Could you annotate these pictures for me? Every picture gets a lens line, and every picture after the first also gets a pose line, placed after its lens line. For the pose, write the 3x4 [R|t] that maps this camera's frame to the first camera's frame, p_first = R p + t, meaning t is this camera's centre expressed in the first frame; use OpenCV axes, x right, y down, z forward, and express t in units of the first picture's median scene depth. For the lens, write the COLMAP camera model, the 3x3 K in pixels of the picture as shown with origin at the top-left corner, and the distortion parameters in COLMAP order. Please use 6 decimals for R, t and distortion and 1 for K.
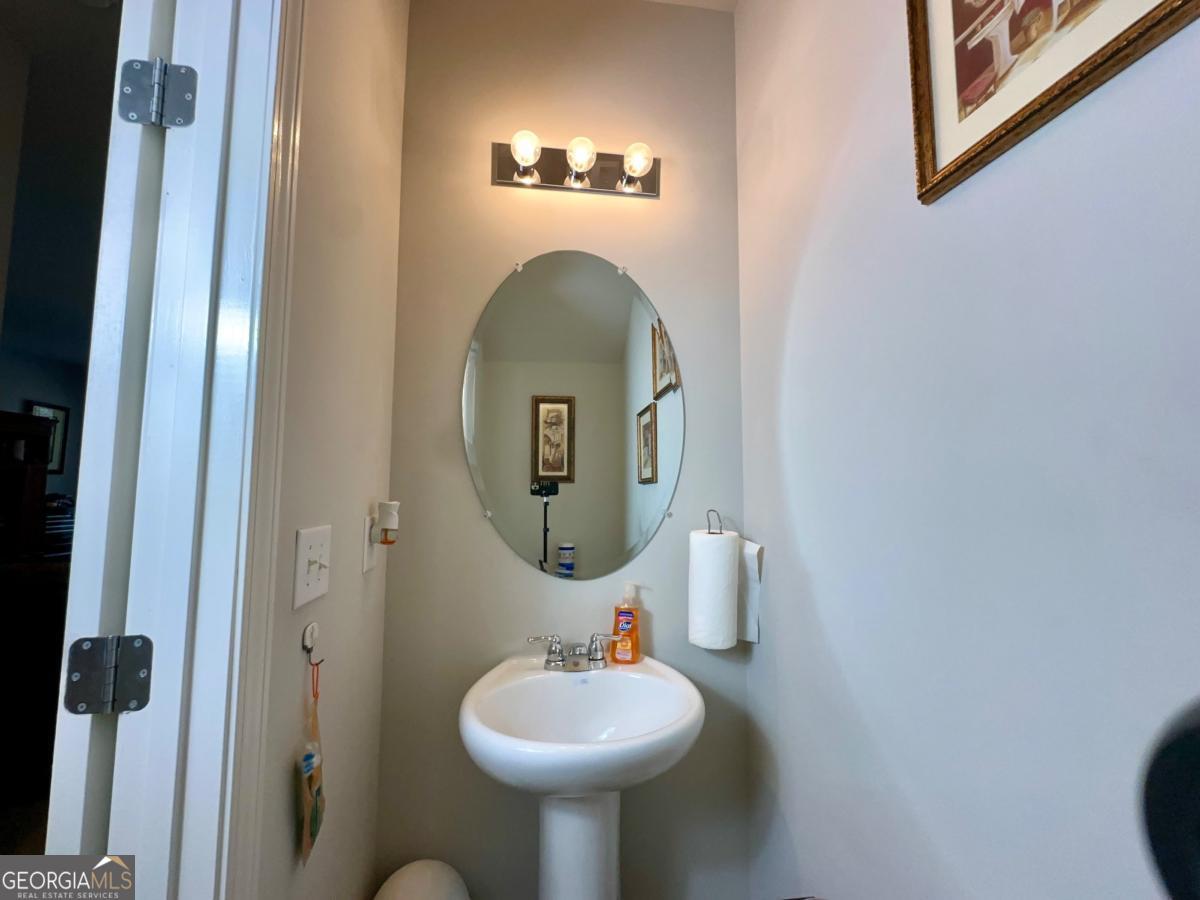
lens RADIAL K [[478.3, 0, 597.4], [0, 478.3, 451.0], [0, 0, 1]] dist [-0.008351, 0.001397]
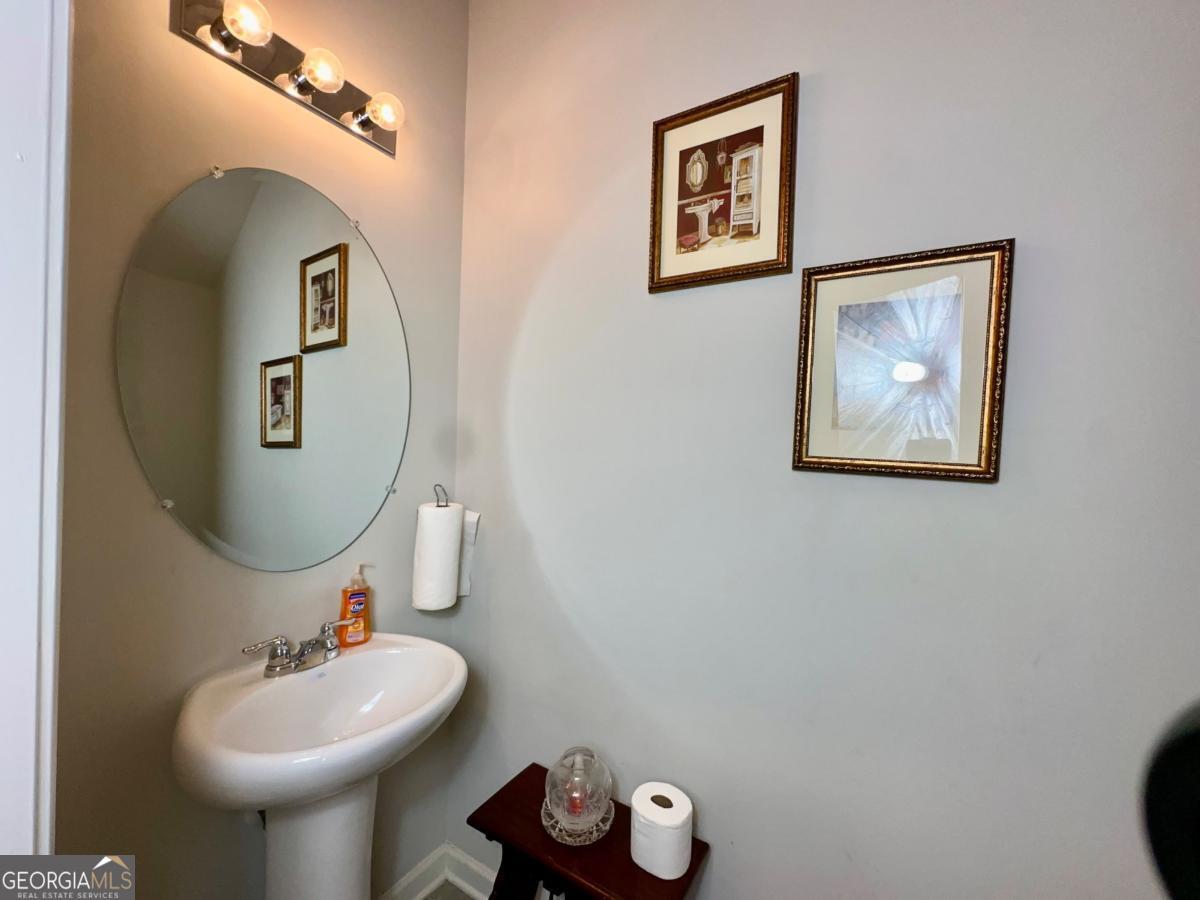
lens RADIAL K [[478.3, 0, 603.4], [0, 478.3, 453.2], [0, 0, 1]] dist [-0.008351, 0.001397]
pose [[0.653097, 0.005707, 0.757253, -0.347856], [-0.080098, 0.994883, 0.061583, -0.045942], [-0.753027, -0.100874, 0.650212, 0.022802]]
